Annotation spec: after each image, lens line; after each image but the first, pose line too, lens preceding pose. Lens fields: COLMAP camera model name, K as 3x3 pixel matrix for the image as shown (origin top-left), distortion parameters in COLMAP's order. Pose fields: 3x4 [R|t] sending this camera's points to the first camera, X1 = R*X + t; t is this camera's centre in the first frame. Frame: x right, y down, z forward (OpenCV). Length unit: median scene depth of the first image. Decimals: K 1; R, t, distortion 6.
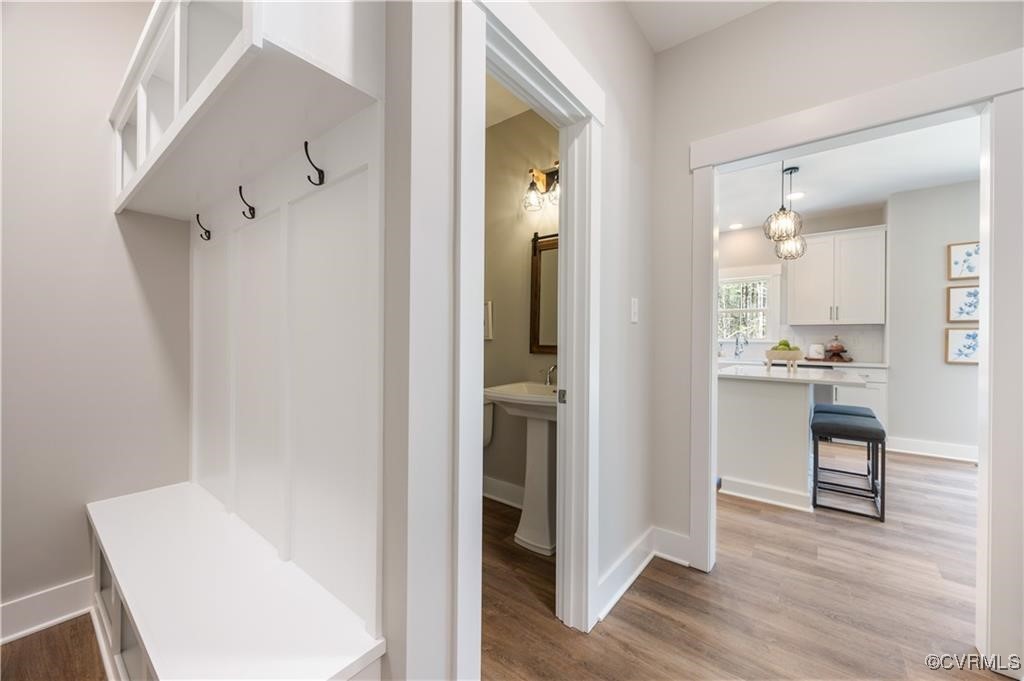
lens RADIAL K [[395.2, 0, 512.0], [0, 395.2, 340.5], [0, 0, 1]] dist [-0.000096, -0.000045]
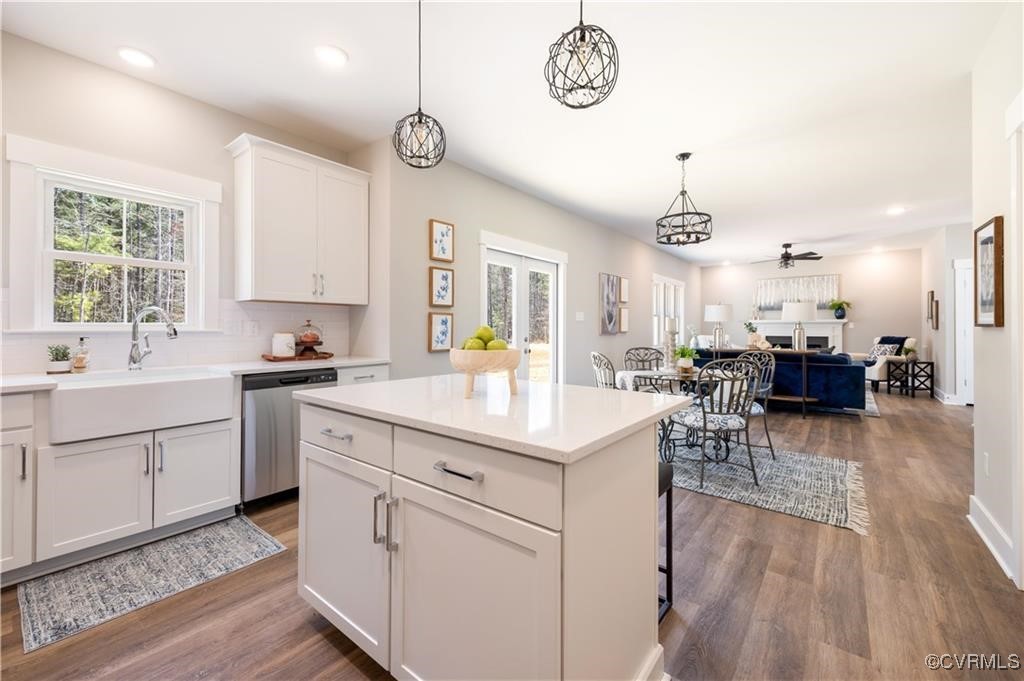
lens RADIAL K [[410.0, 0, 501.1], [0, 410.0, 329.4], [0, 0, 1]] dist [0.001204, 0.000052]
pose [[0.021348, -0.006675, 0.999750, 0.180775], [0.004793, 0.999967, 0.006574, 0.001168], [-0.999761, 0.004651, 0.021379, 0.828614]]
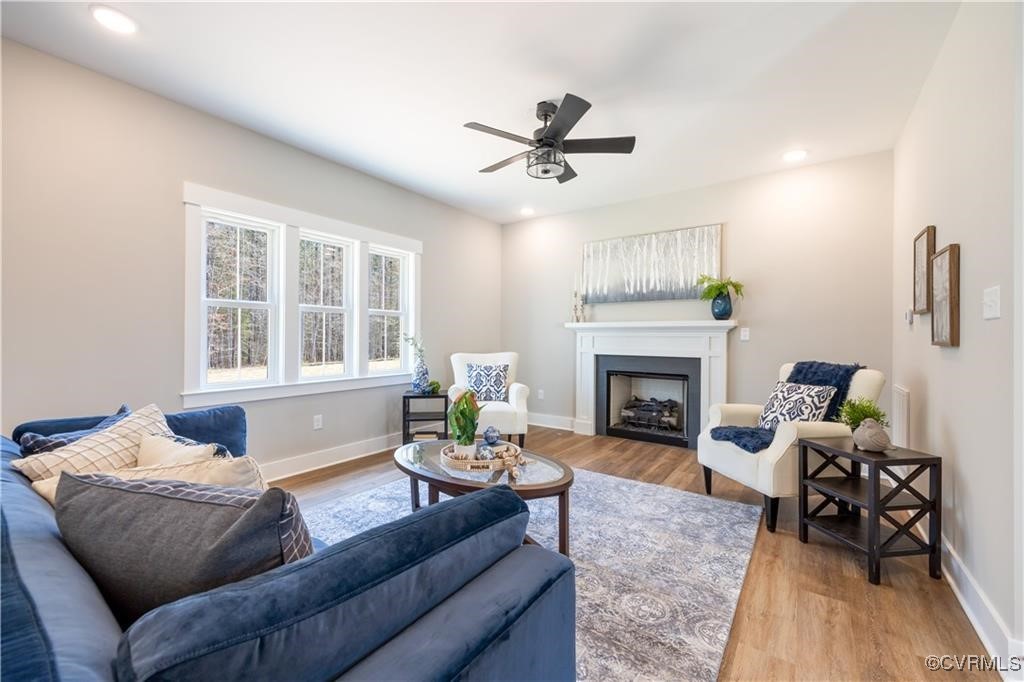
lens RADIAL K [[402.1, 0, 512.0], [0, 402.1, 341.0], [0, 0, 1]] dist [0.002594, 0.000099]
pose [[-0.040563, -0.012334, 0.999101, 1.496007], [0.000064, 0.999924, 0.012347, 0.008885], [-0.999177, 0.000565, -0.040559, -0.427791]]
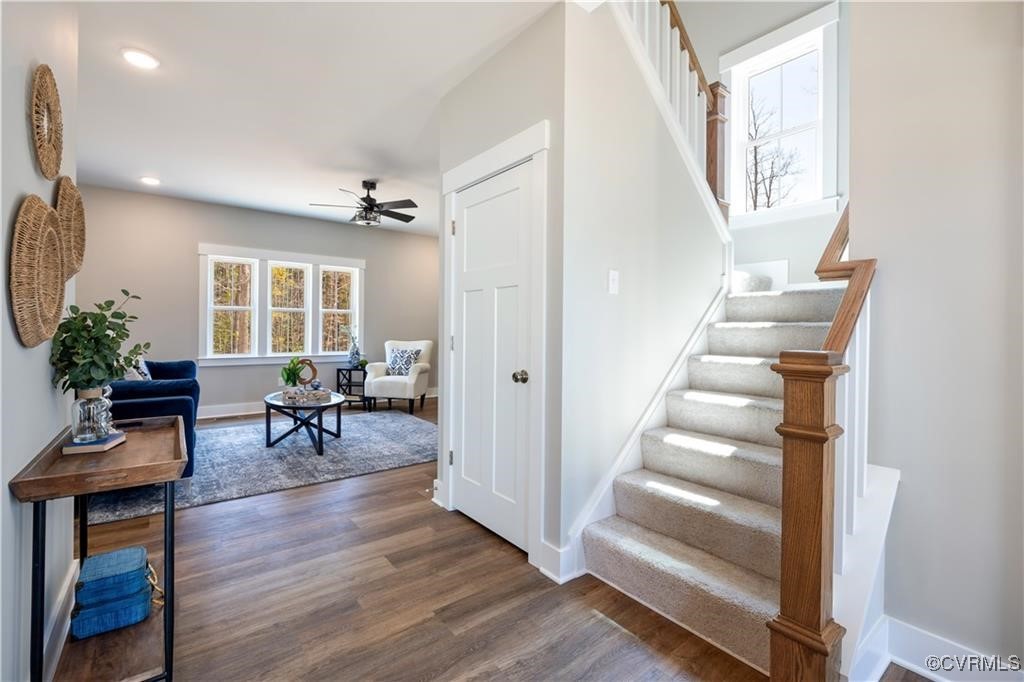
lens RADIAL K [[439.9, 0, 512.0], [0, 439.9, 341.0], [0, 0, 1]] dist [-0.002493, -0.000096]
pose [[0.256289, -0.025385, 0.966267, 1.116096], [-0.003450, 0.999625, 0.027177, 0.010510], [-0.966594, -0.010298, 0.256105, -1.224837]]
